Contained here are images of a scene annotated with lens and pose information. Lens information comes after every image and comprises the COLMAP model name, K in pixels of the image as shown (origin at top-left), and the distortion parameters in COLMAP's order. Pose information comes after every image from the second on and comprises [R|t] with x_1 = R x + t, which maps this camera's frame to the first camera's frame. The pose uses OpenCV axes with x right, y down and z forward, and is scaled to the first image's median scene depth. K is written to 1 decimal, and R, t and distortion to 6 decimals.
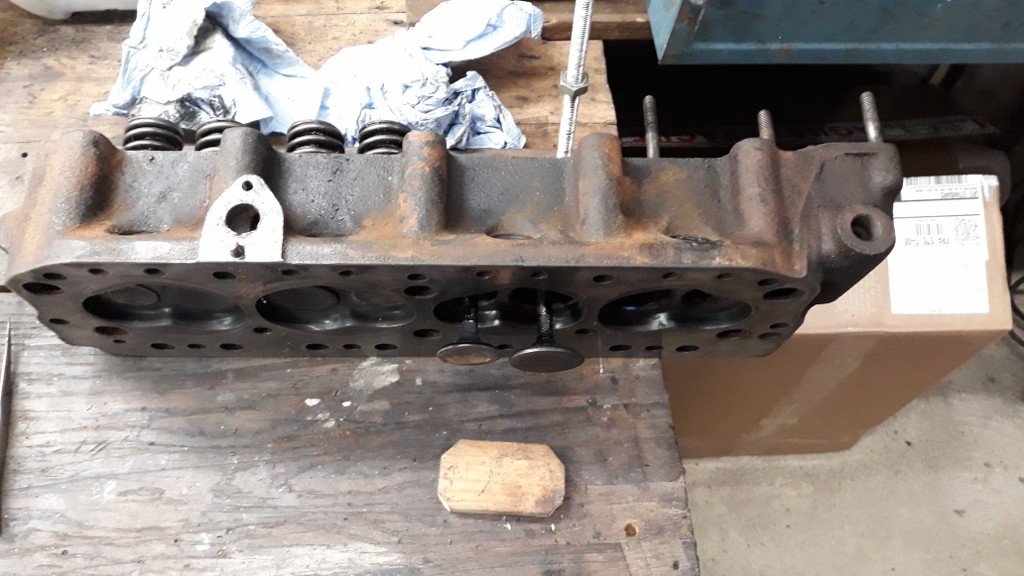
lens RADIAL K [[830.6, 0, 515.8], [0, 830.6, 283.1], [0, 0, 1]] dist [-0.028081, -0.005278]
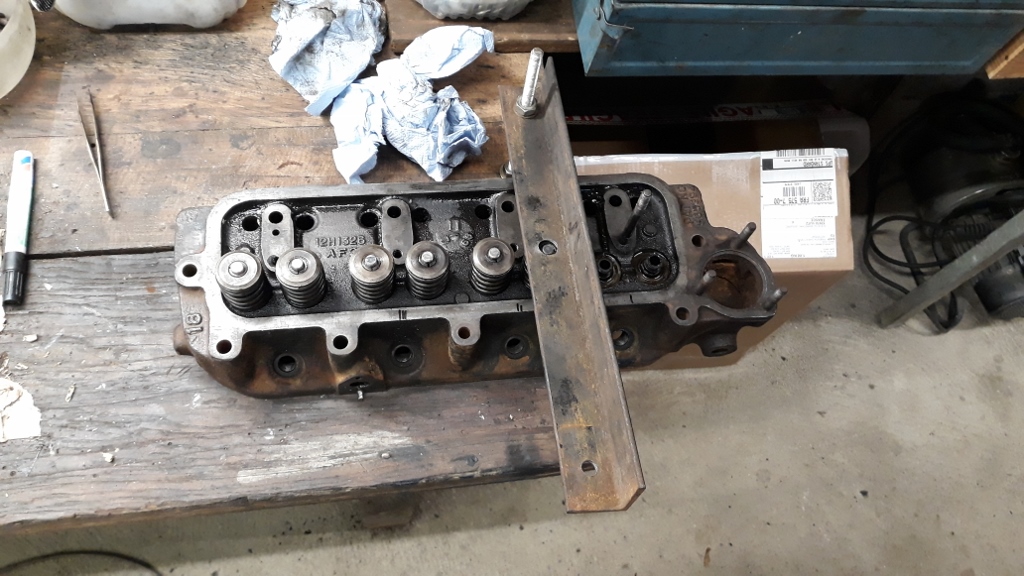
lens RADIAL K [[830.6, 0, 515.8], [0, 830.6, 283.1], [0, 0, 1]] dist [-0.028081, -0.005278]
pose [[0.995332, -0.008625, 0.096125, -0.065224], [-0.000294, 0.995723, 0.092391, -0.057150], [-0.096511, -0.091988, 0.991072, -0.318774]]
